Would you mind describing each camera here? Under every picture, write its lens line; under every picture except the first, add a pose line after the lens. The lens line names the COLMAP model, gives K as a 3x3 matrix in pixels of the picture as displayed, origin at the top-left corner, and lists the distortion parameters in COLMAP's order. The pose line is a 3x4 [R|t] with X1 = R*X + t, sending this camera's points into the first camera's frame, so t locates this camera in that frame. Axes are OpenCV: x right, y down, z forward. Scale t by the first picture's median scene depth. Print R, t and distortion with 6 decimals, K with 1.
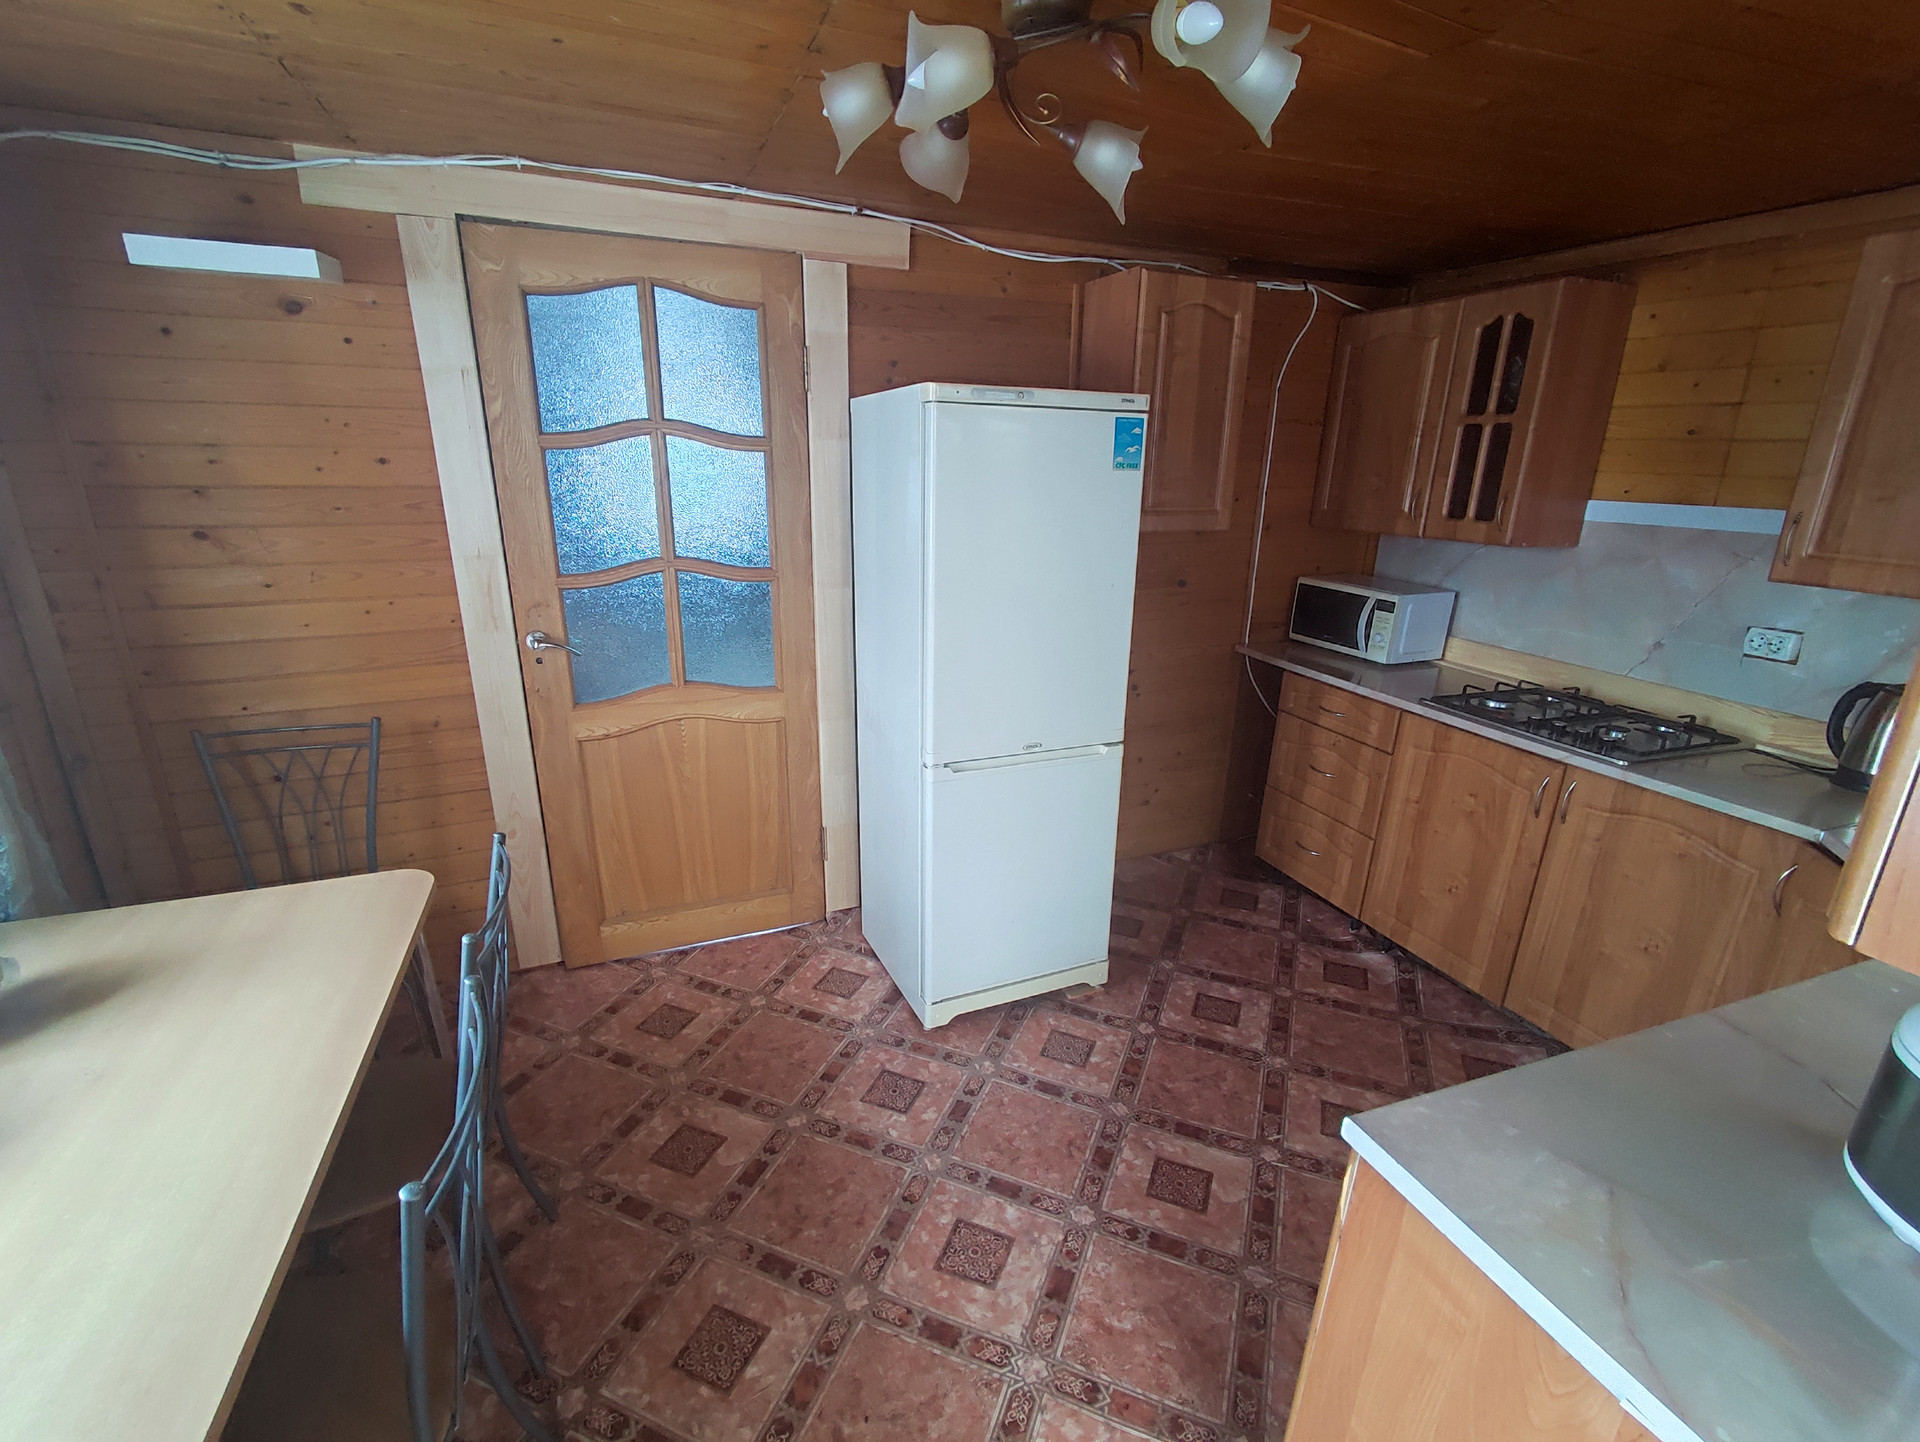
lens RADIAL K [[824.0, 0, 953.9], [0, 824.0, 718.4], [0, 0, 1]] dist [-0.024114, -0.000242]
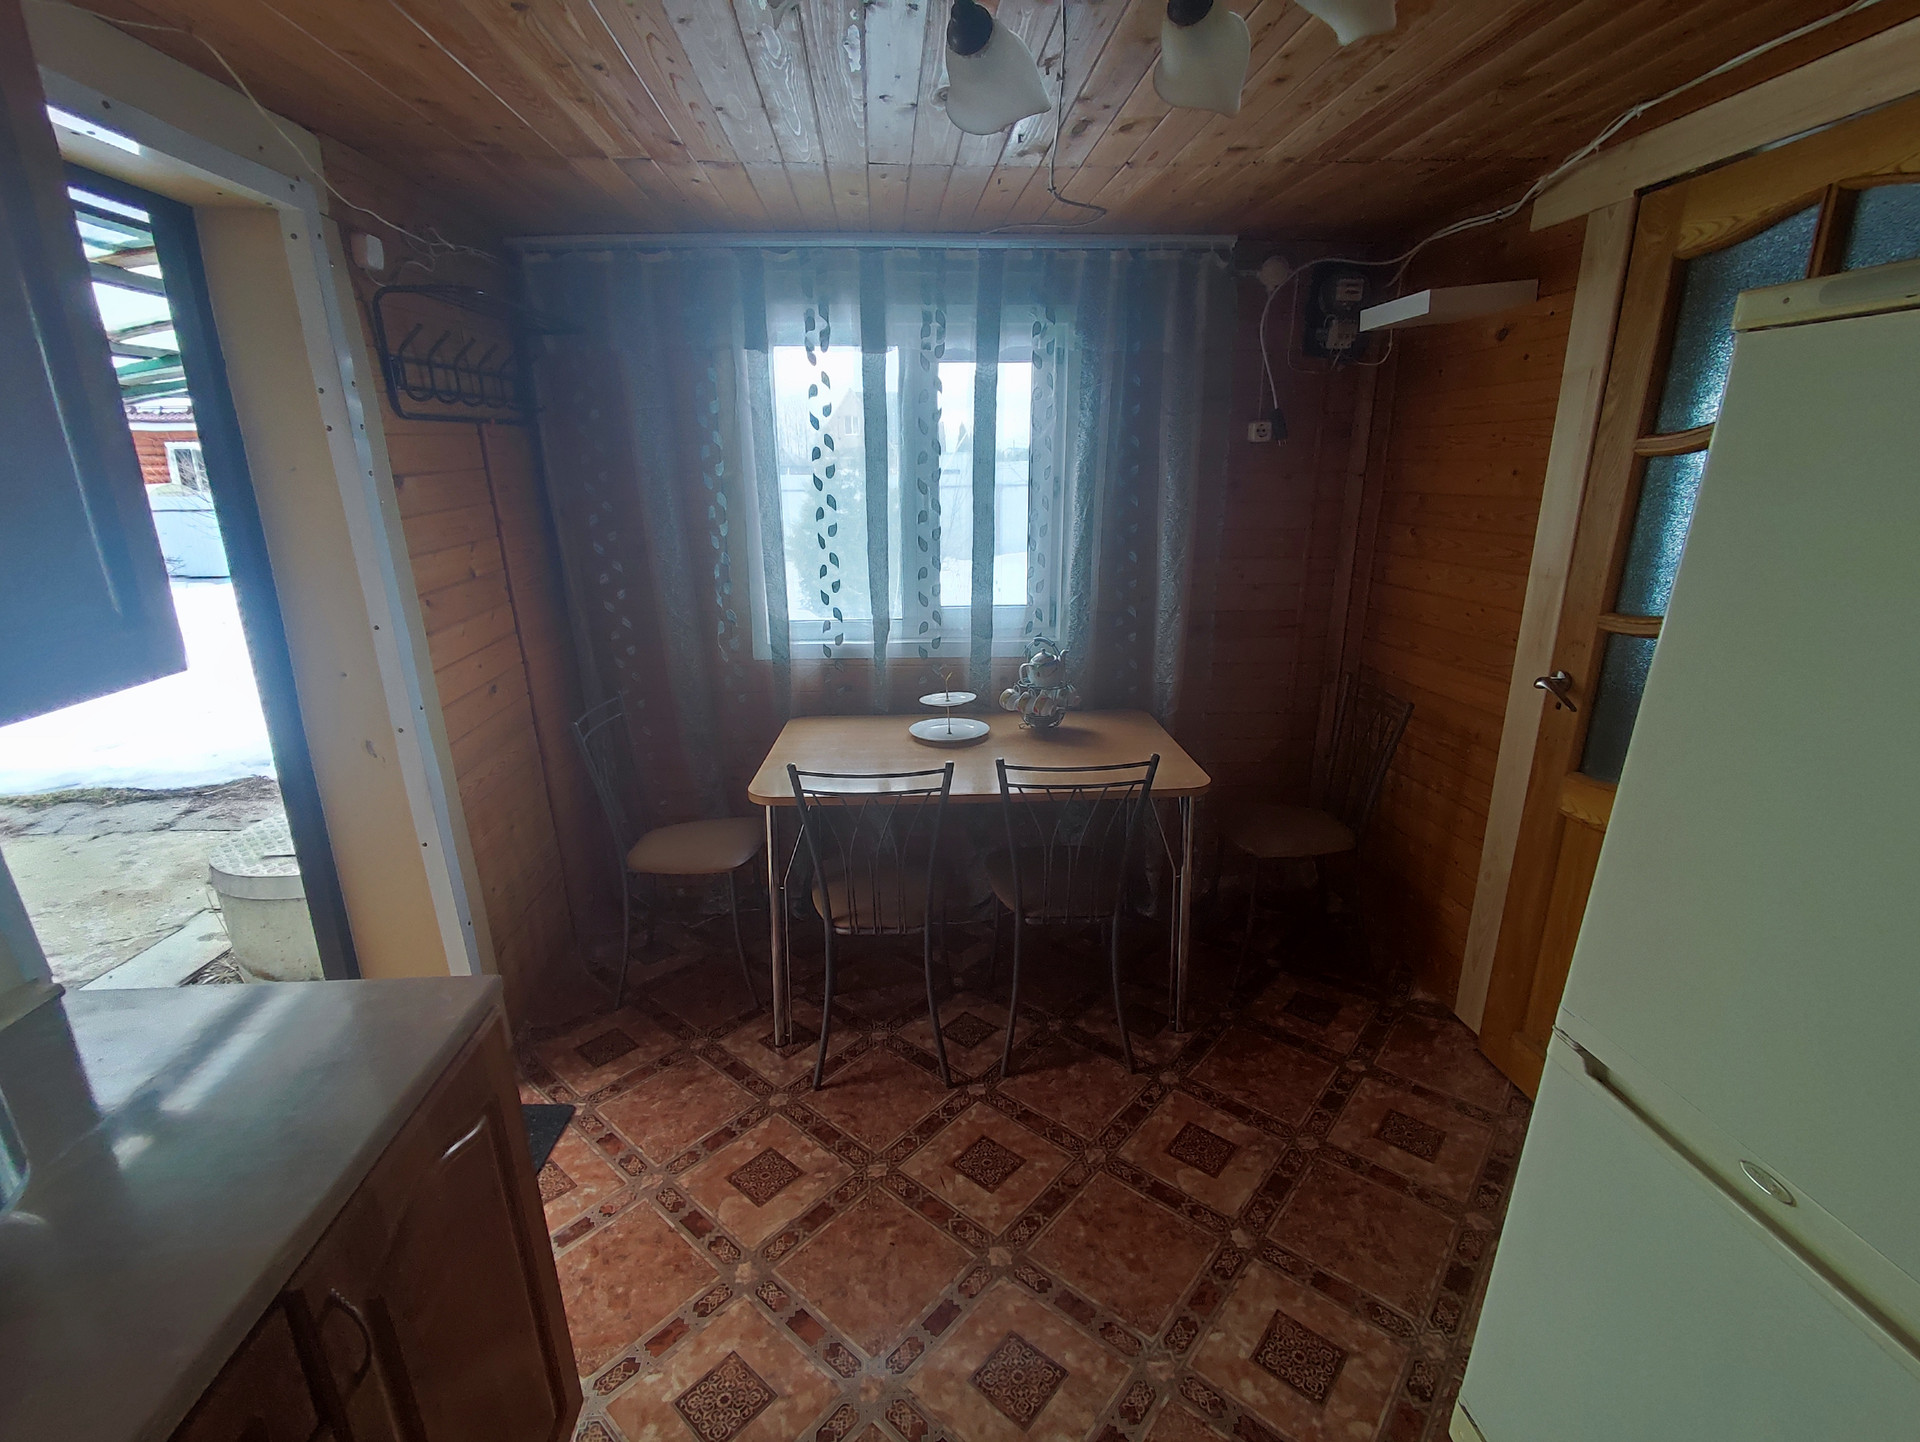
lens RADIAL K [[824.0, 0, 953.9], [0, 824.0, 718.4], [0, 0, 1]] dist [-0.024114, -0.000242]
pose [[-0.293635, 0.251972, -0.922111, 0.636358], [-0.284632, 0.897833, 0.335976, -0.227014], [0.912558, 0.361117, -0.191916, 0.824552]]
